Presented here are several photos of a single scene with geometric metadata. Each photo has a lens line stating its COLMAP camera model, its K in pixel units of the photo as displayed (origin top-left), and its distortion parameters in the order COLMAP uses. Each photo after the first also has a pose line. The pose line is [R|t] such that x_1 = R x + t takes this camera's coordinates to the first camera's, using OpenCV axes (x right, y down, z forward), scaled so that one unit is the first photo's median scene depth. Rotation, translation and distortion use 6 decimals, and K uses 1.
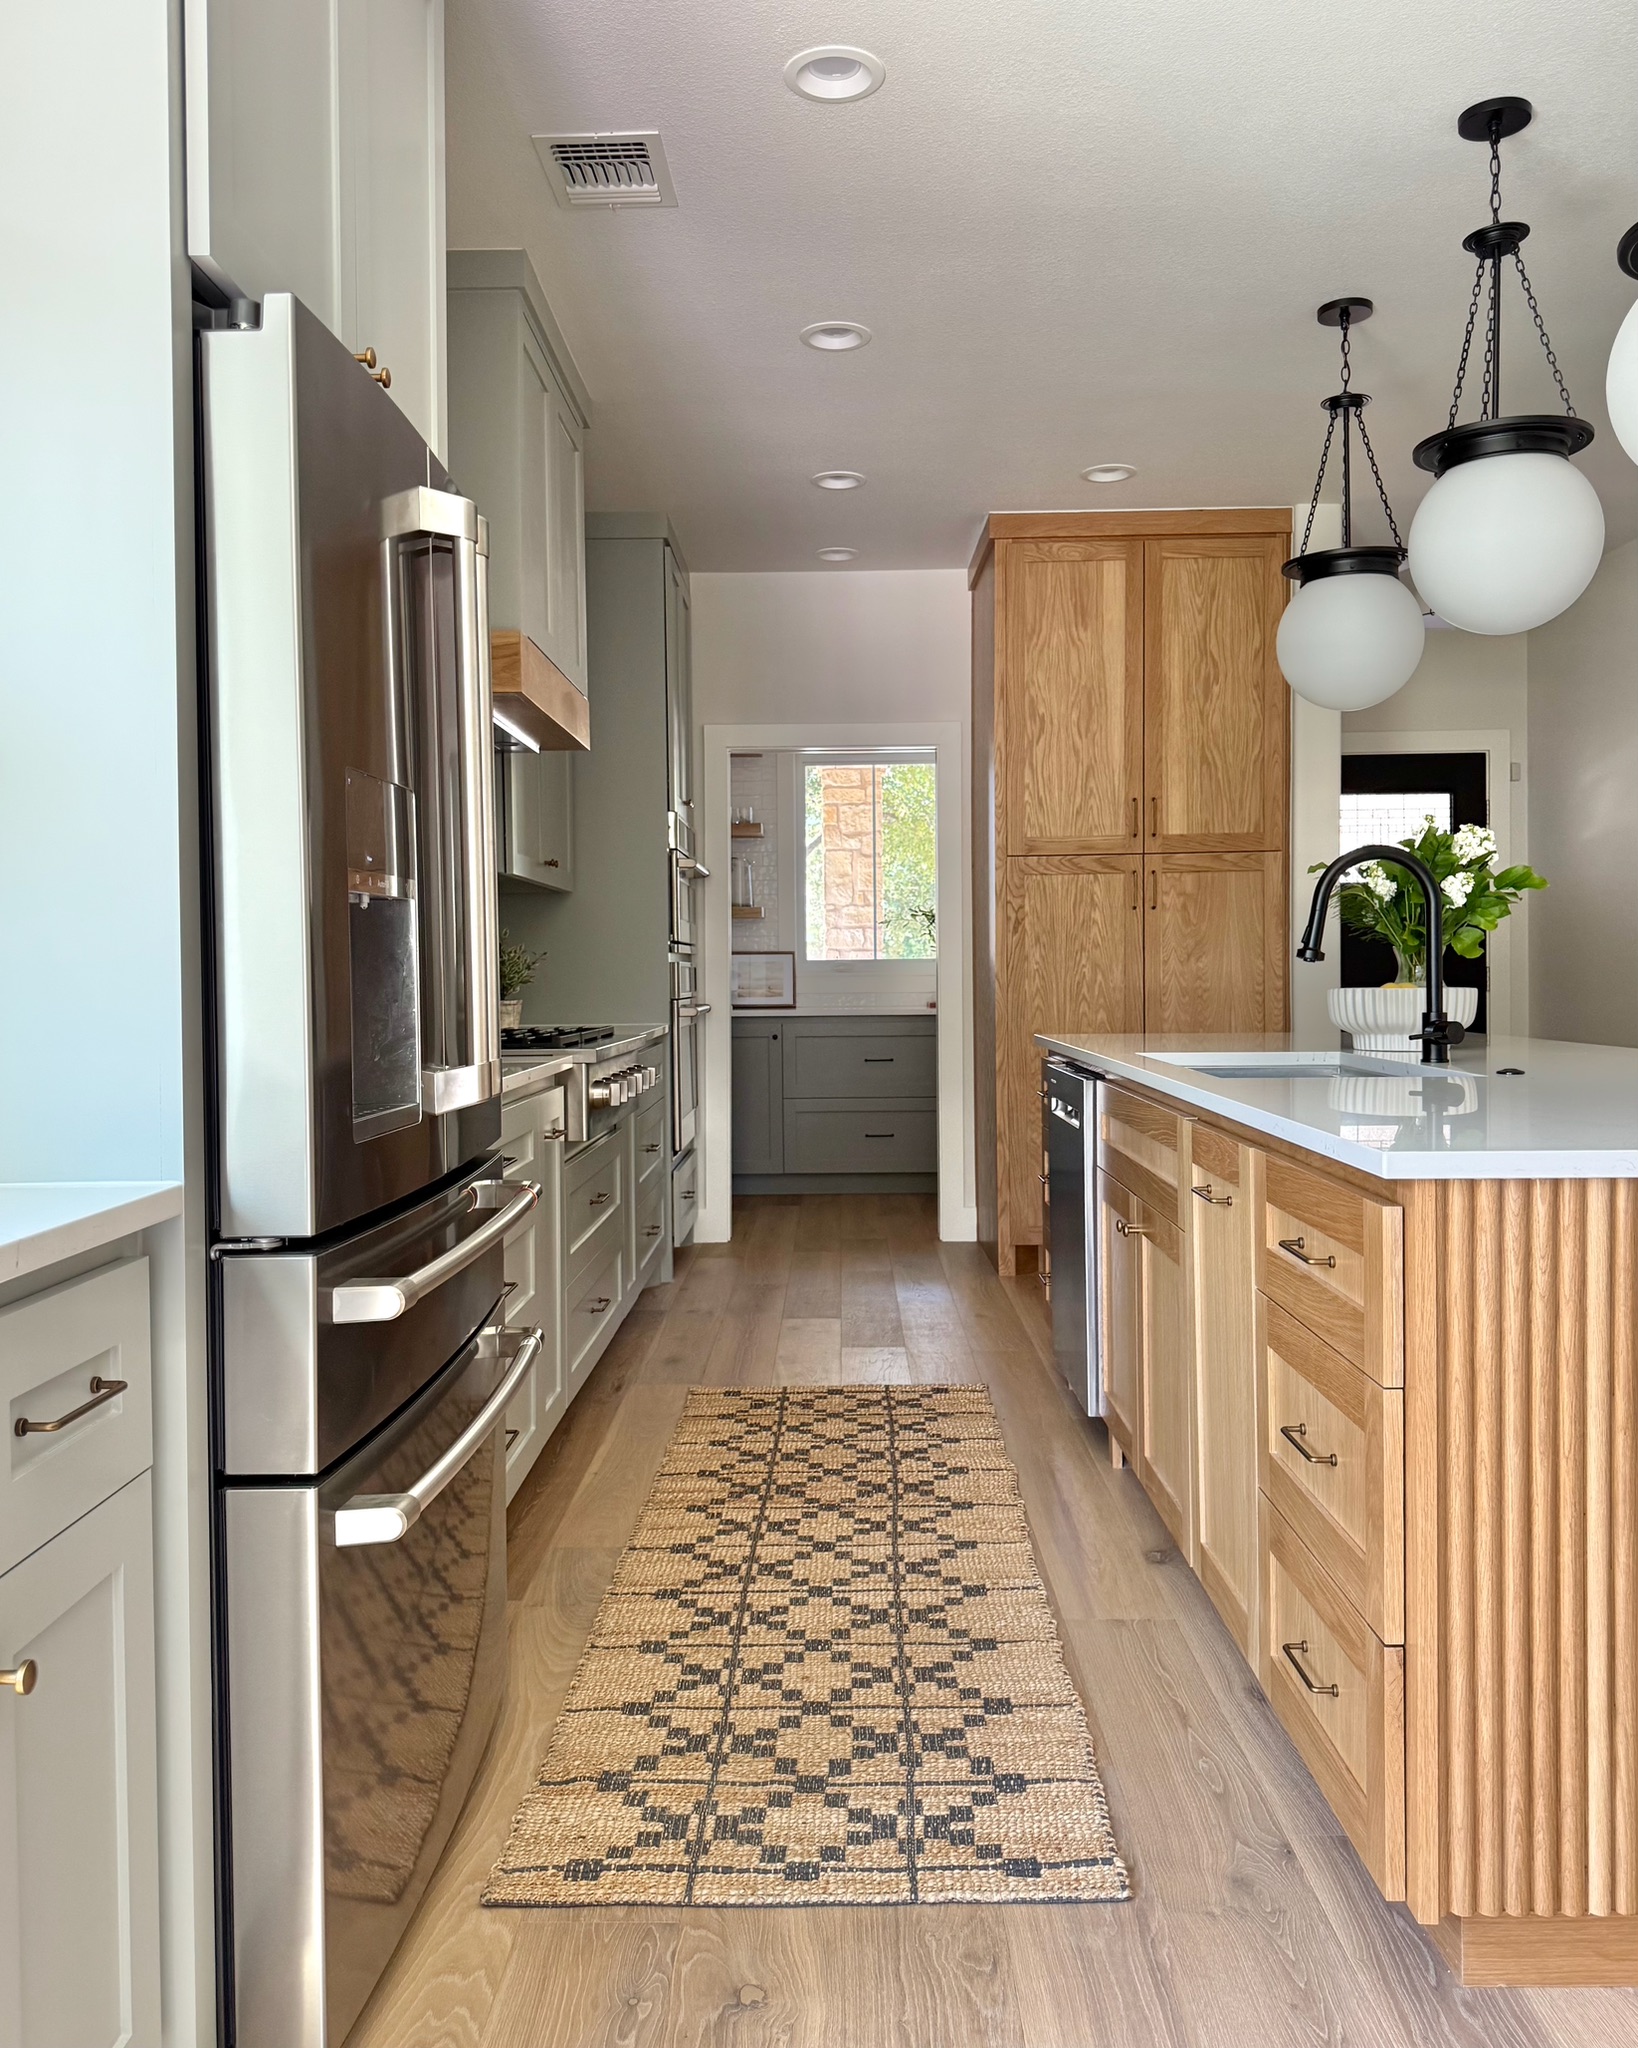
lens RADIAL K [[1679.3, 0, 829.6], [0, 1679.3, 1010.2], [0, 0, 1]] dist [0.050054, -0.032438]
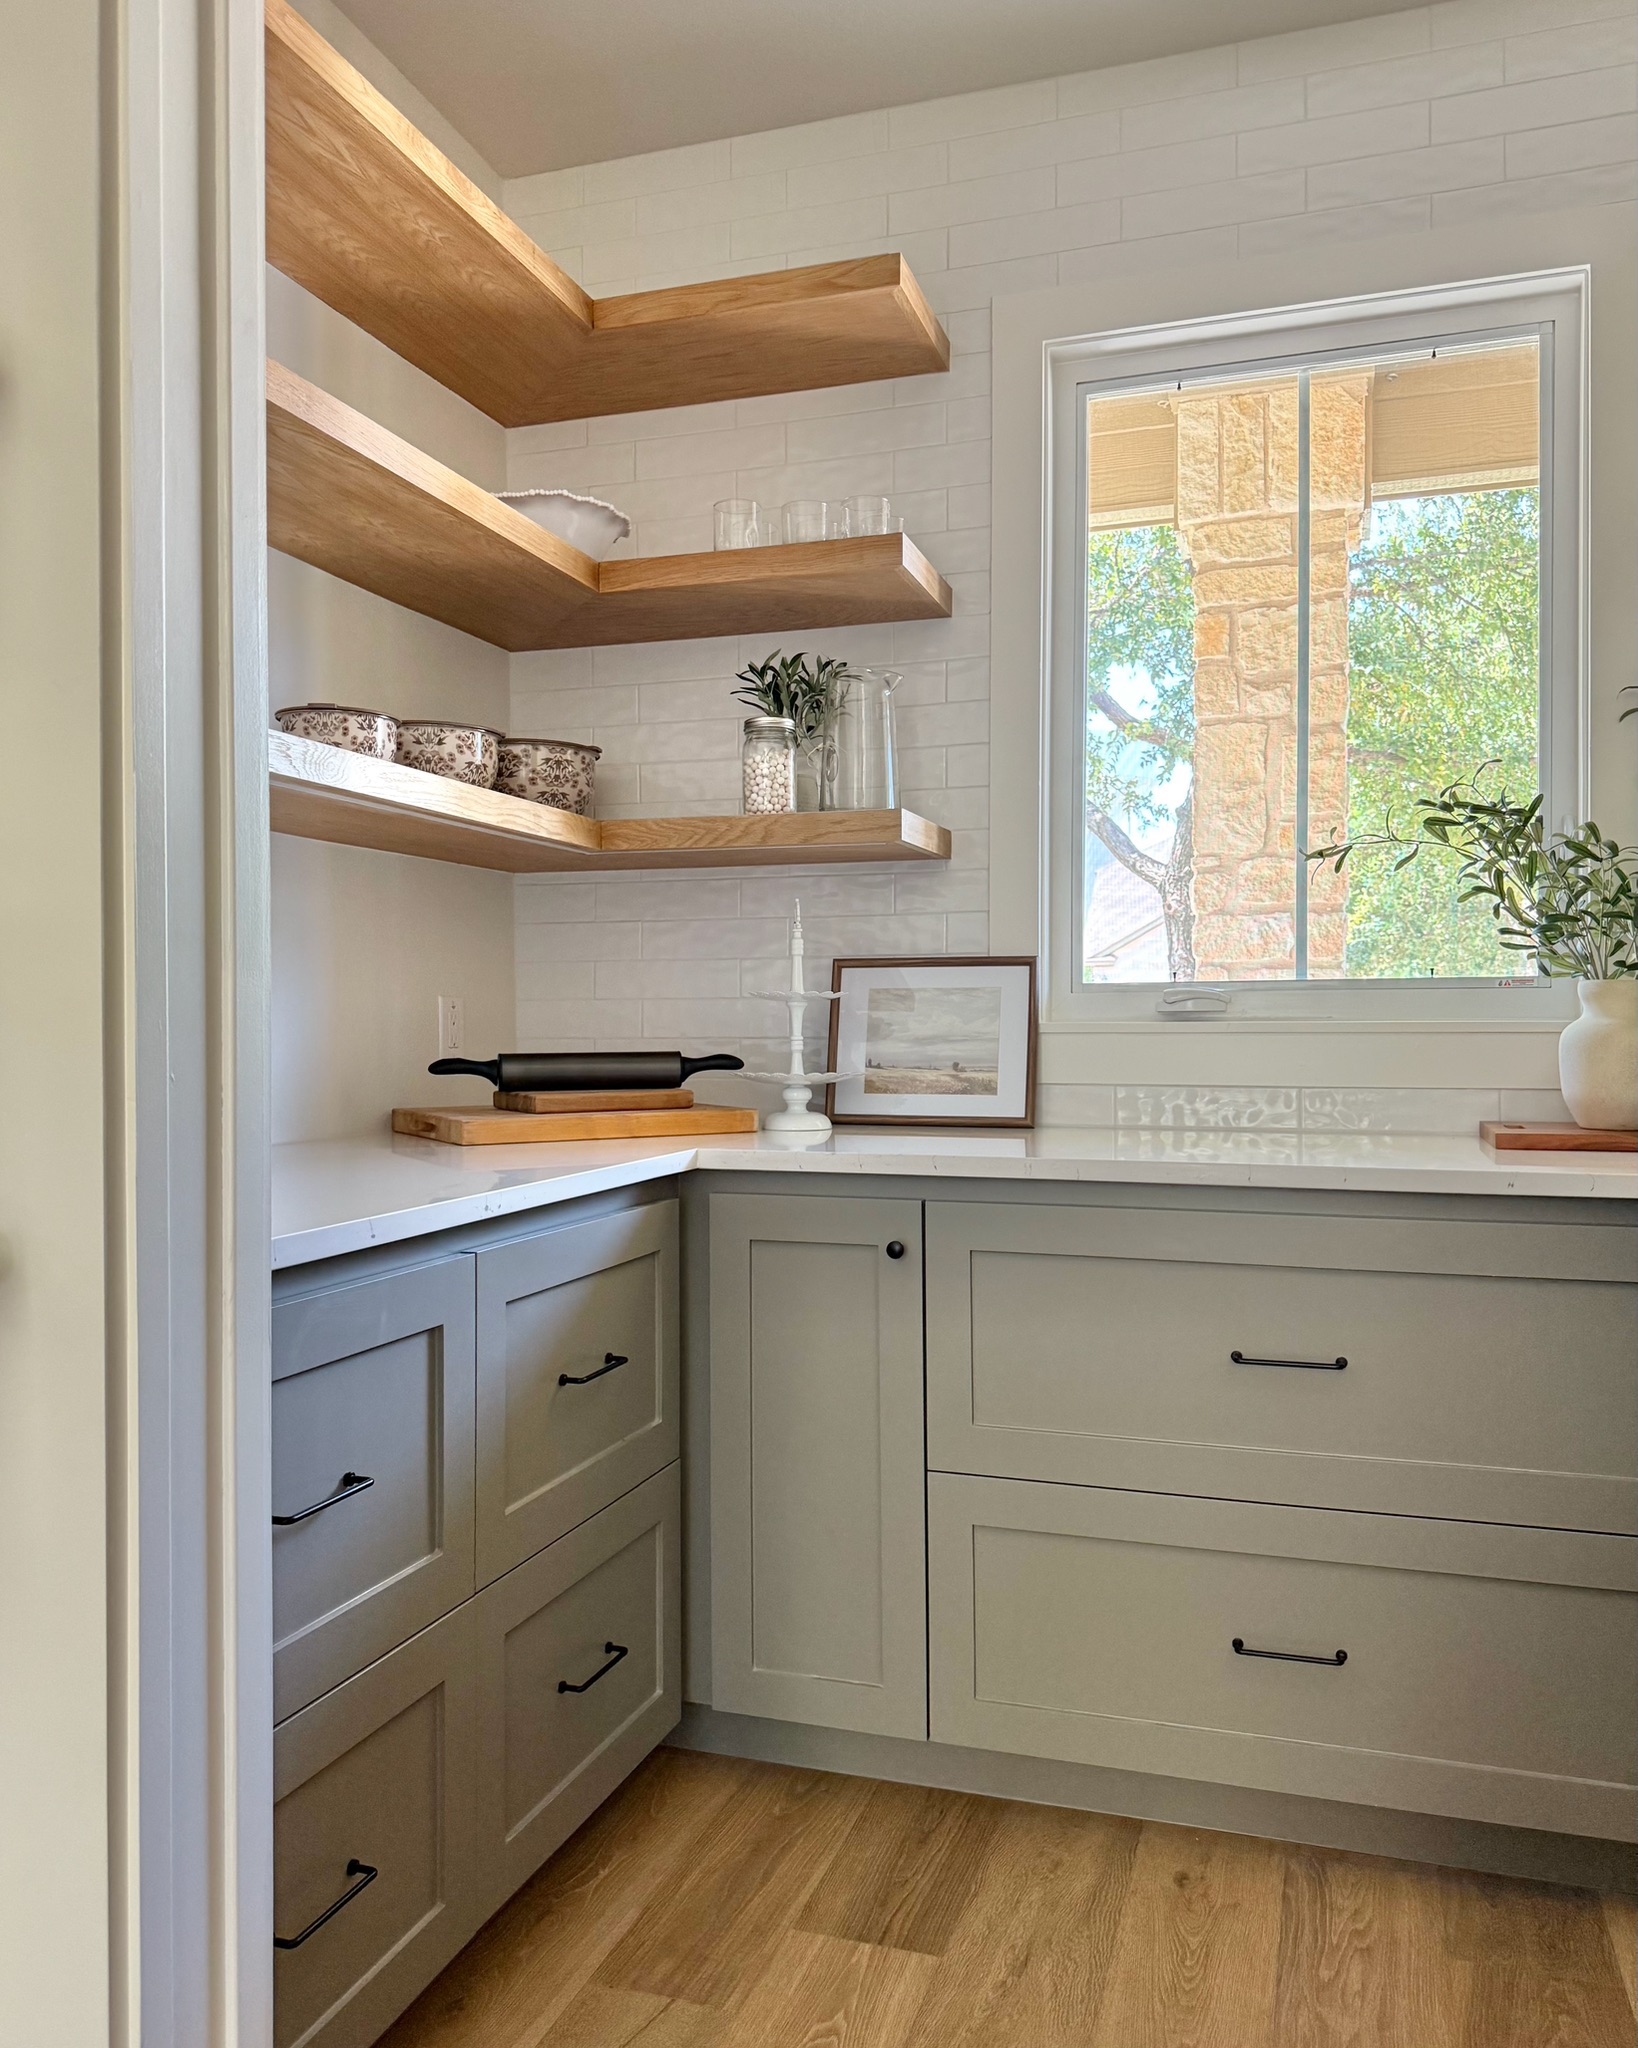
lens RADIAL K [[1578.3, 0, 826.8], [0, 1578.3, 1038.7], [0, 0, 1]] dist [0.083605, -0.117788]
pose [[0.952396, 0.014266, -0.304530, 0.078050], [-0.017051, 0.999834, -0.006488, -0.036463], [0.304387, 0.011371, 0.952481, 1.557995]]
